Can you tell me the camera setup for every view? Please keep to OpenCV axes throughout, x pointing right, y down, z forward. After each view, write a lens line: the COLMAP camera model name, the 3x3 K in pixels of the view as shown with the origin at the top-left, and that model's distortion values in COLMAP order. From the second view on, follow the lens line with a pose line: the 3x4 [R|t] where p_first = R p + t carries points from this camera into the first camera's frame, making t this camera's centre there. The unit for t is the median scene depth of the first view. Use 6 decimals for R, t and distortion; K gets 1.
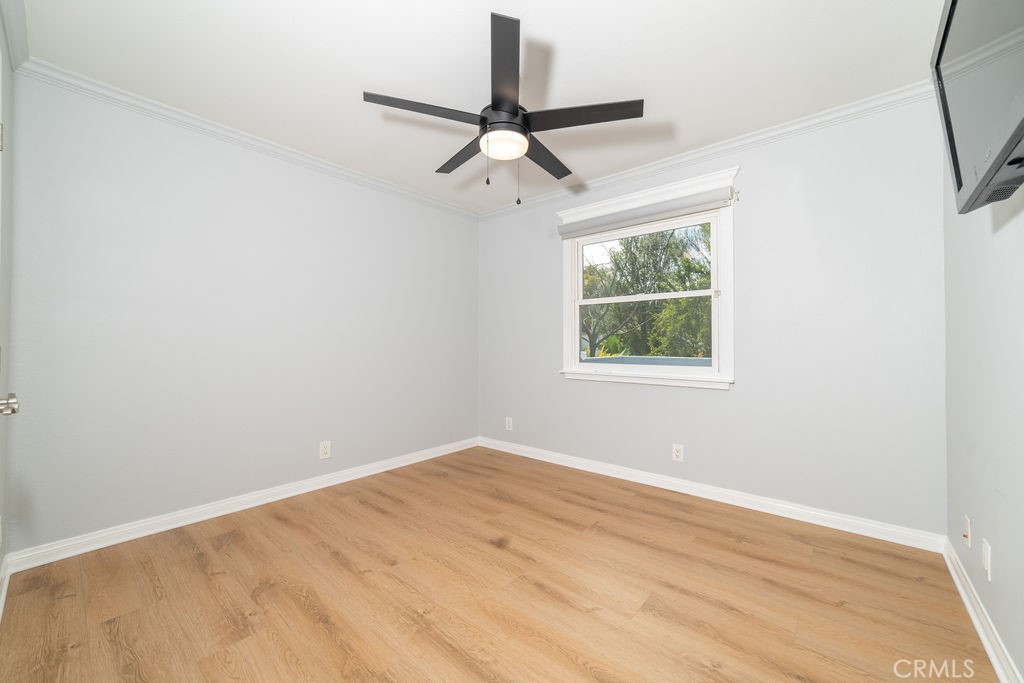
lens RADIAL K [[420.3, 0, 517.3], [0, 420.3, 336.1], [0, 0, 1]] dist [-0.000117, -0.000007]
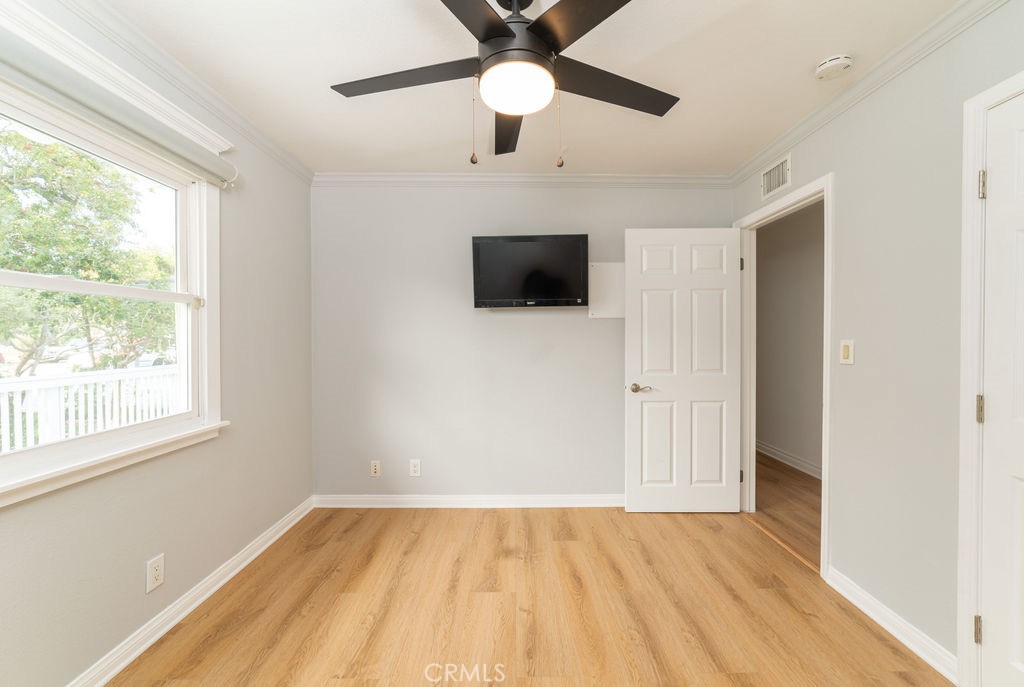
lens RADIAL K [[420.3, 0, 517.3], [0, 420.3, 338.1], [0, 0, 1]] dist [-0.000117, -0.000007]
pose [[-0.662391, -0.009885, 0.749093, -0.600408], [-0.021021, 0.999764, -0.005394, -0.081703], [-0.748863, -0.019320, -0.662443, 1.630861]]
